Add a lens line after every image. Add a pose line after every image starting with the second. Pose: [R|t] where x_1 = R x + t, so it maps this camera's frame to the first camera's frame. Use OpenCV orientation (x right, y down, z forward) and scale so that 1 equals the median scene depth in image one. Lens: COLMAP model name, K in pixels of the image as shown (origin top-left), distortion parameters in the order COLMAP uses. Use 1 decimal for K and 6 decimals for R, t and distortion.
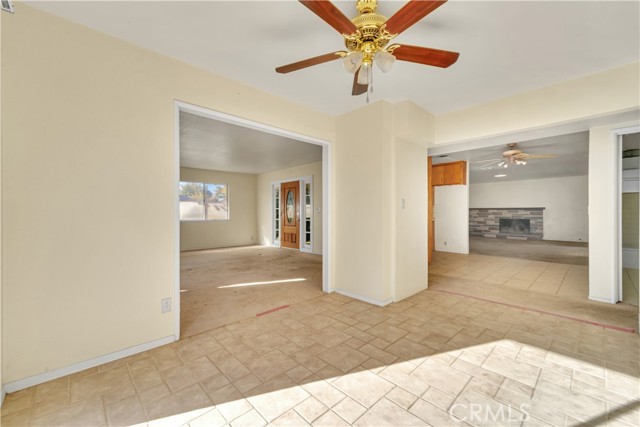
lens RADIAL K [[255.7, 0, 322.4], [0, 255.7, 213.5], [0, 0, 1]] dist [0.007606, 0.000160]
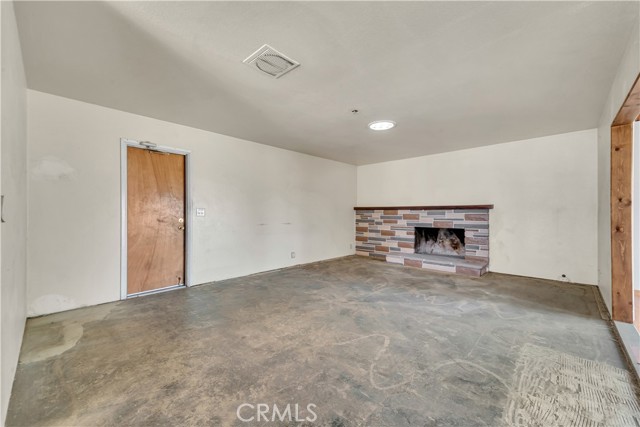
lens RADIAL K [[255.7, 0, 321.1], [0, 255.7, 213.9], [0, 0, 1]] dist [0.007606, 0.000160]
pose [[0.998489, 0.000597, 0.054941, 0.484732], [-0.000502, 0.999998, -0.001742, -0.004927], [-0.054942, 0.001712, 0.998488, 0.503724]]
